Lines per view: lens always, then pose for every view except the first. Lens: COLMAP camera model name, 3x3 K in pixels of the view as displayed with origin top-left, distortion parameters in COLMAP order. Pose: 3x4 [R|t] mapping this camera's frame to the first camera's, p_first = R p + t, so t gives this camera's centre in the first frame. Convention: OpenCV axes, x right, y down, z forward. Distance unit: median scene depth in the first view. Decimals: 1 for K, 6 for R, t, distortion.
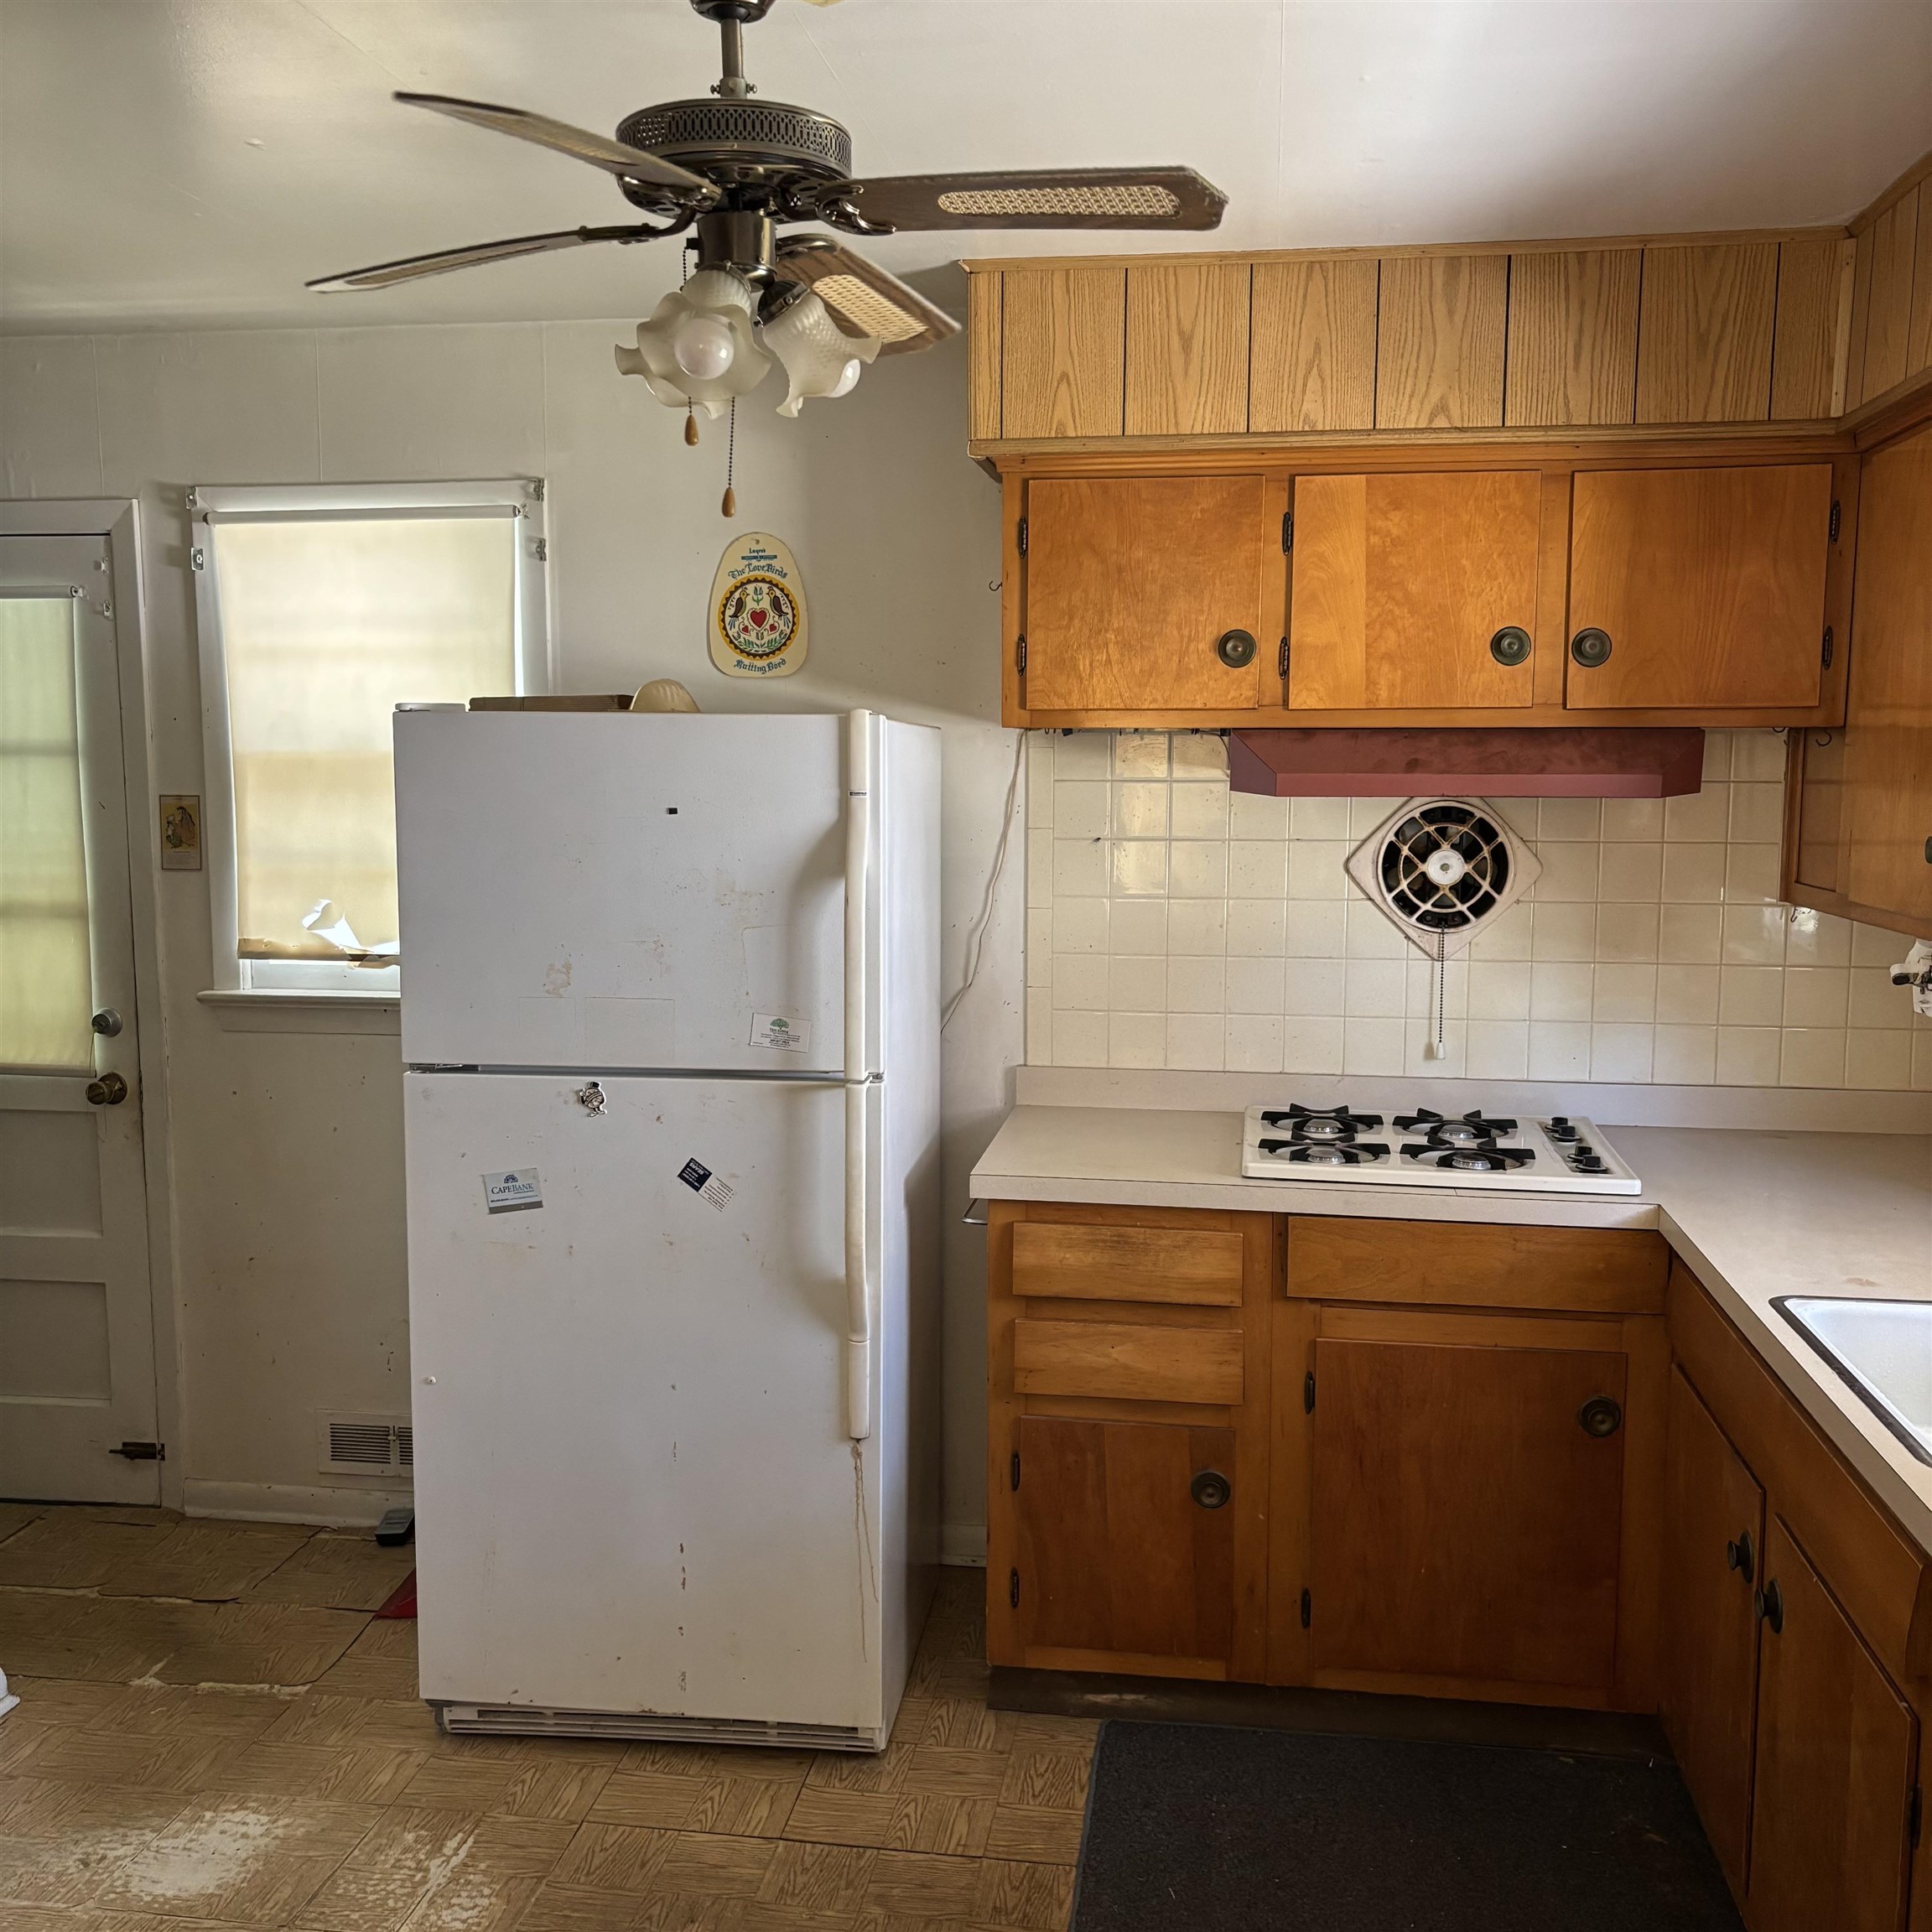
lens RADIAL K [[1883.4, 0, 968.2], [0, 1883.4, 1002.1], [0, 0, 1]] dist [0.067805, -0.185064]
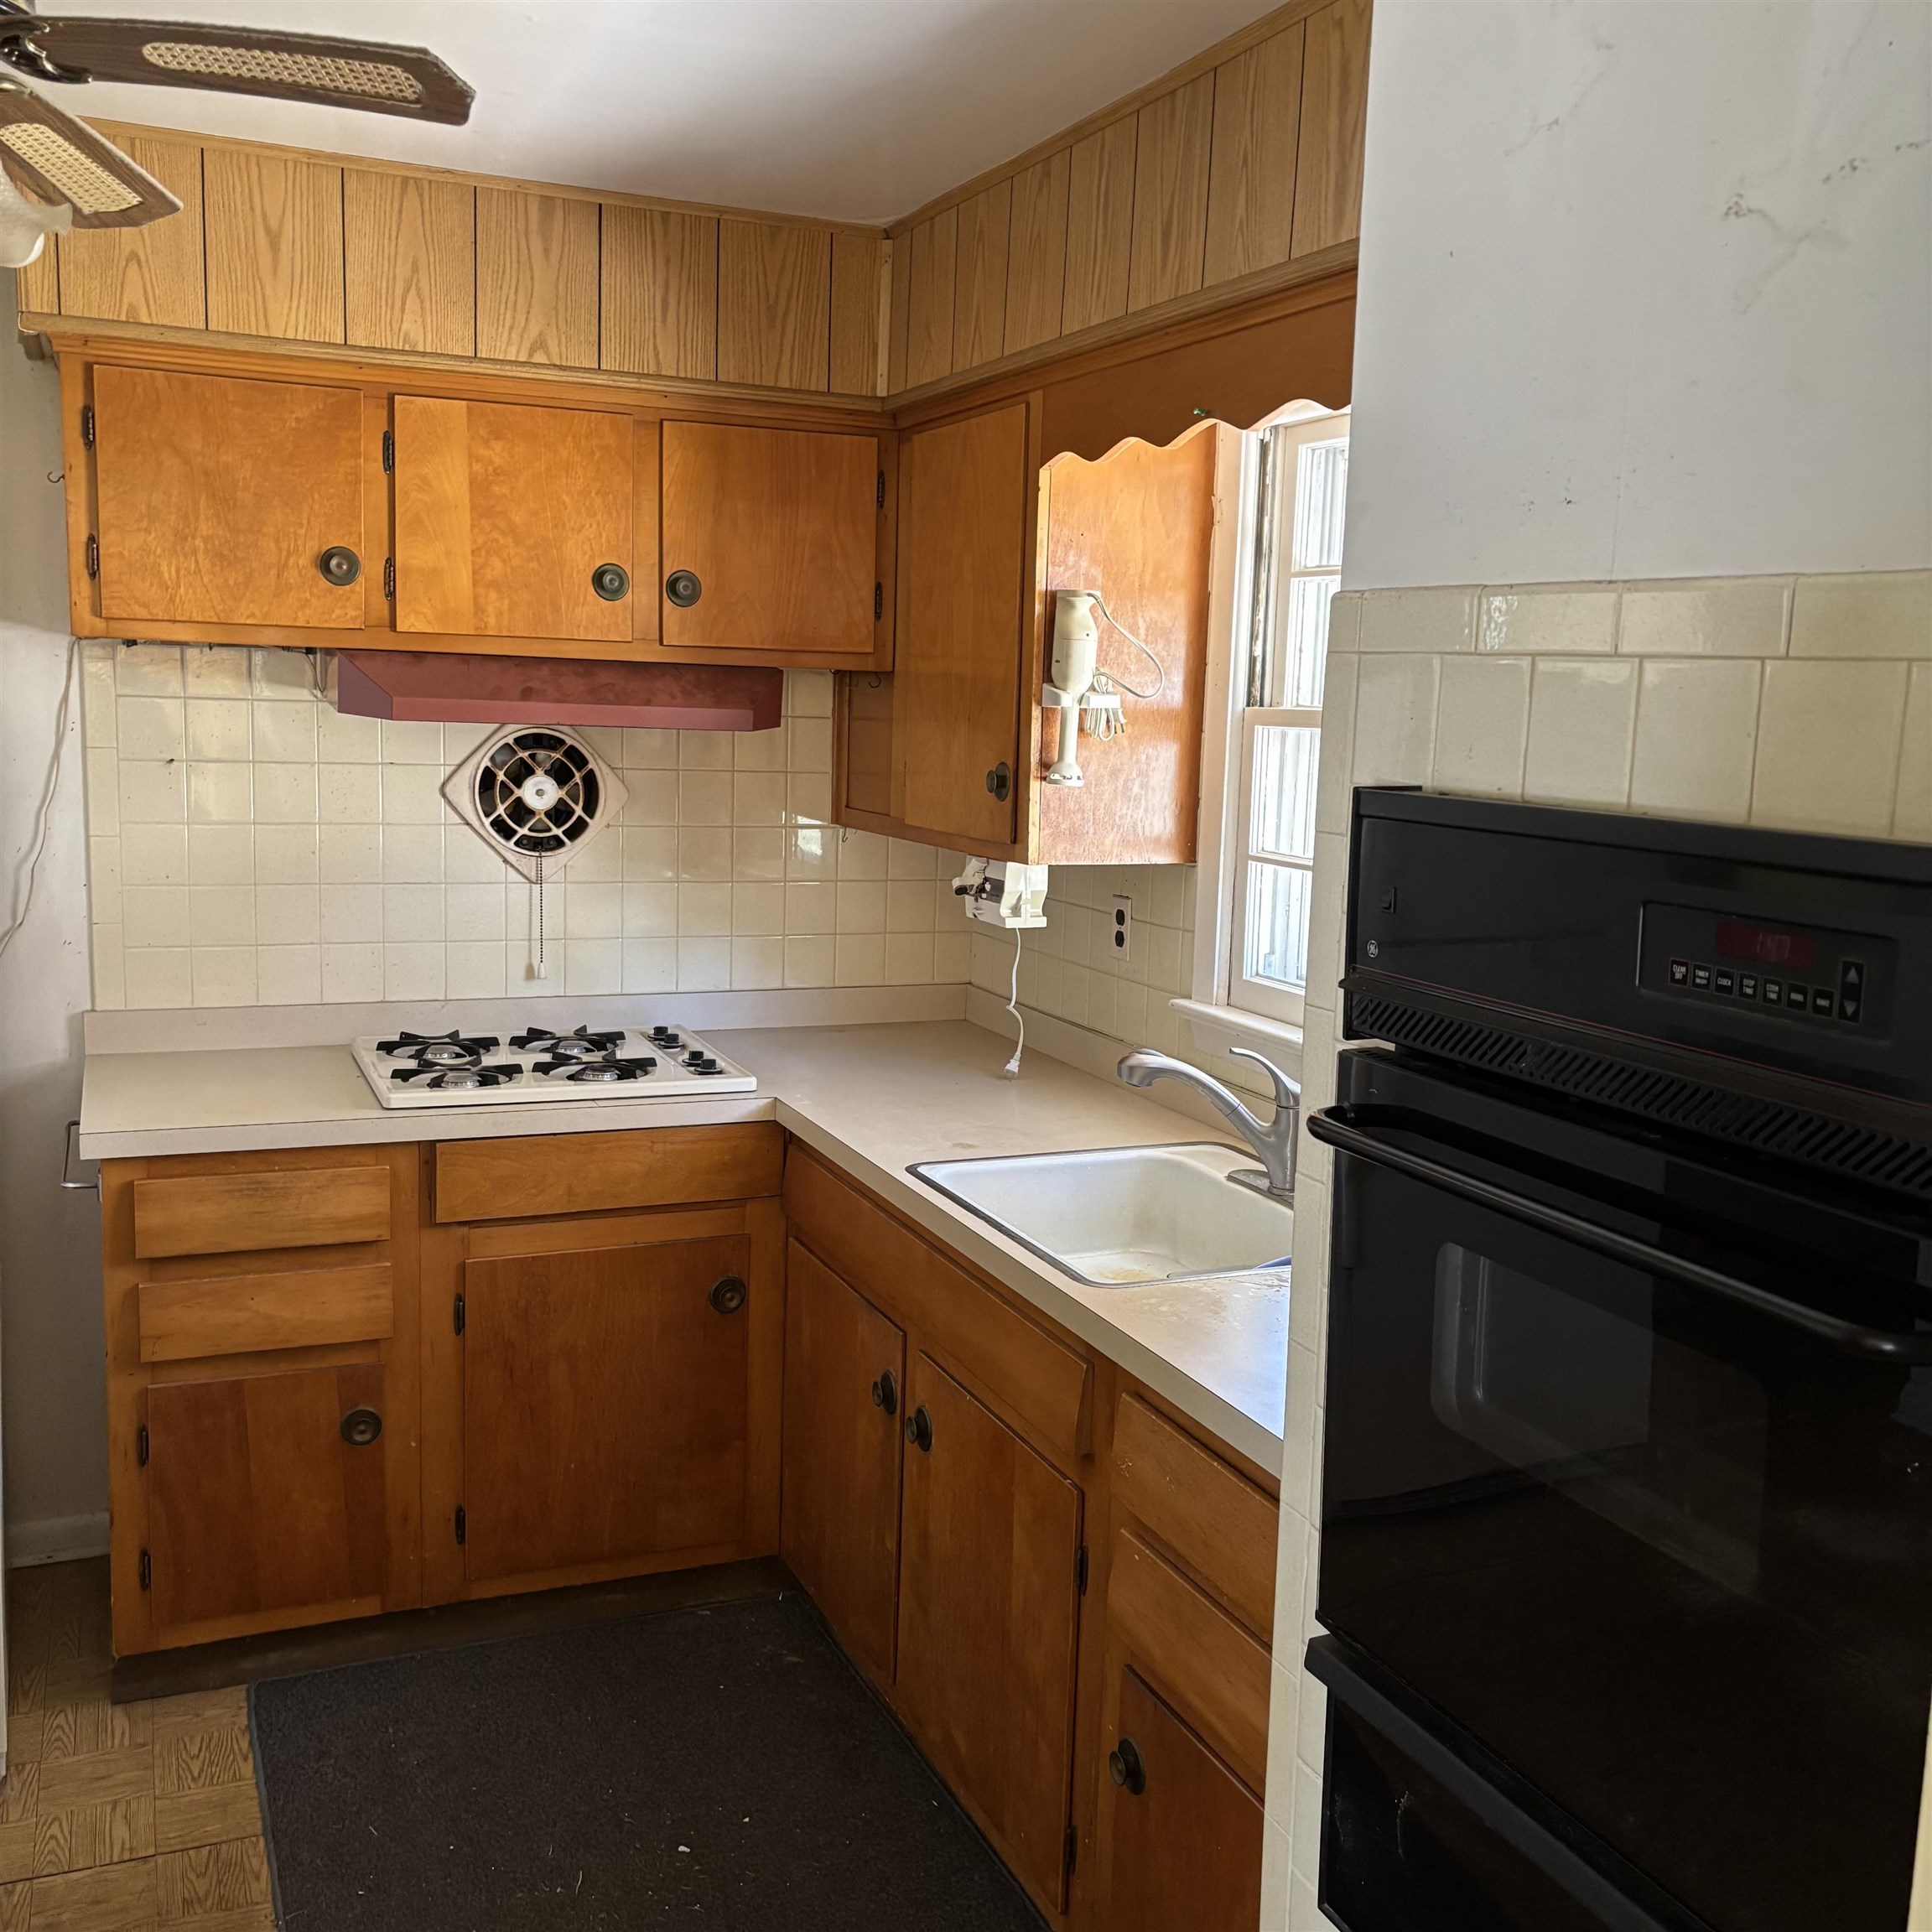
lens RADIAL K [[1865.5, 0, 968.0], [0, 1865.5, 995.7], [0, 0, 1]] dist [0.012476, -0.046316]
pose [[0.839371, -0.059036, 0.540344, -0.120233], [0.038069, 0.998028, 0.049904, -0.003032], [-0.542224, -0.021318, 0.839963, 0.017404]]
